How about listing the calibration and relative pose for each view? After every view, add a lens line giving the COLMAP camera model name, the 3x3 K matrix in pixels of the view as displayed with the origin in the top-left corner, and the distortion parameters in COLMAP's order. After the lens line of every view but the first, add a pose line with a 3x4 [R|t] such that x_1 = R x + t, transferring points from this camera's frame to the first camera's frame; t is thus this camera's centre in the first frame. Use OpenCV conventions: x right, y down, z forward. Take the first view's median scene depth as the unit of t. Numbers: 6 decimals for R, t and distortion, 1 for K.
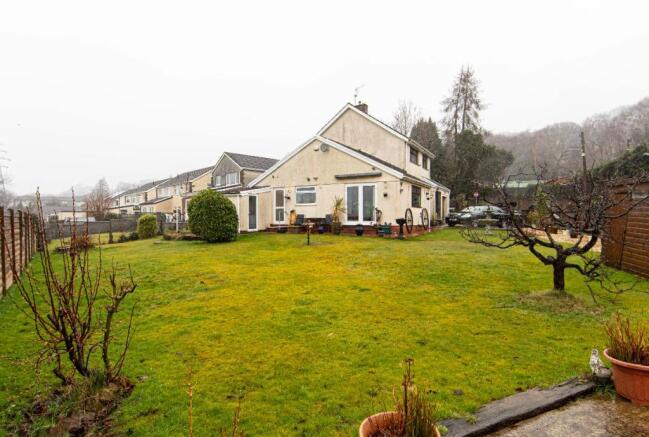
lens RADIAL K [[356.5, 0, 320.7], [0, 356.5, 219.8], [0, 0, 1]] dist [-0.004224, 0.001342]
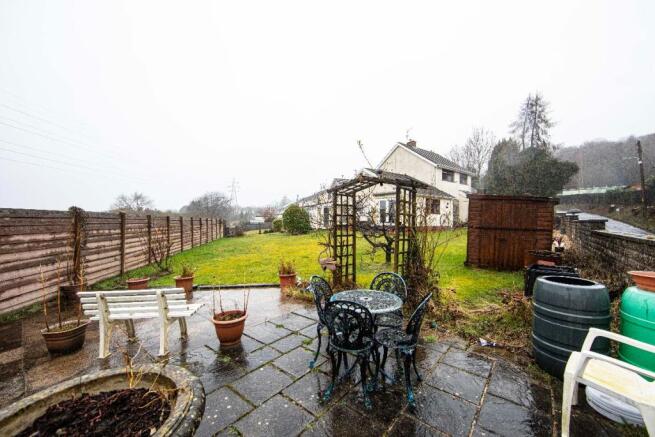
lens RADIAL K [[256.6, 0, 328.6], [0, 256.6, 220.0], [0, 0, 1]] dist [-0.001345, -0.000287]
pose [[0.920623, 0.003504, -0.390438, 0.260415], [-0.005851, 0.999971, -0.004822, -0.002567], [0.390410, 0.006724, 0.920617, -0.092788]]
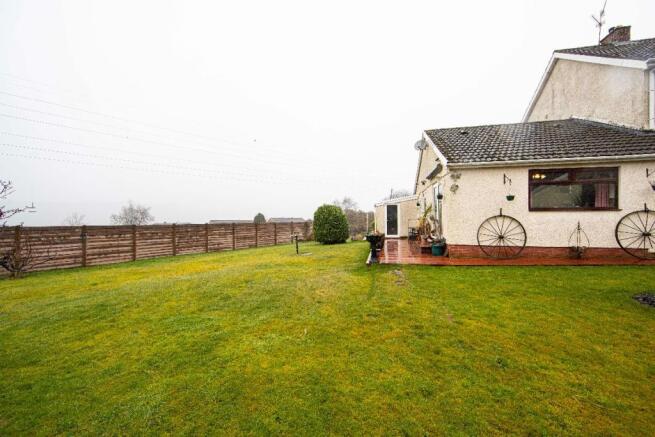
lens RADIAL K [[256.6, 0, 323.1], [0, 256.6, 219.9], [0, 0, 1]] dist [-0.001345, -0.000287]
pose [[0.299388, 0.005054, -0.954118, 0.459723], [0.001378, 0.999983, 0.005729, -0.023632], [0.954131, -0.003030, 0.299375, 0.514668]]
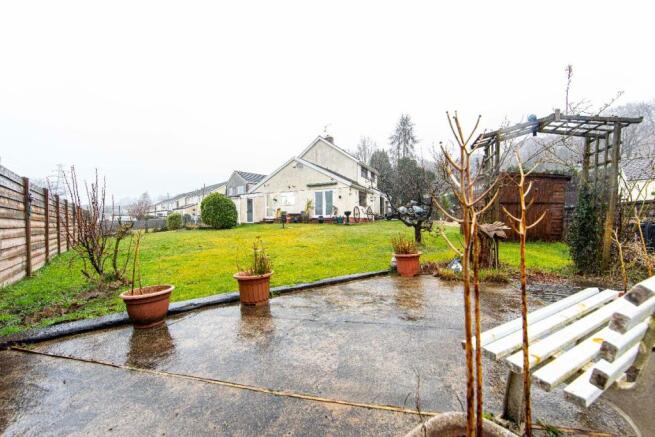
lens RADIAL K [[256.6, 0, 329.9], [0, 256.6, 218.4], [0, 0, 1]] dist [-0.001345, -0.000287]
pose [[0.997470, -0.008426, 0.070582, 0.051004], [0.009624, 0.999815, -0.016649, 0.029102], [-0.070429, 0.017286, 0.997367, -0.045486]]
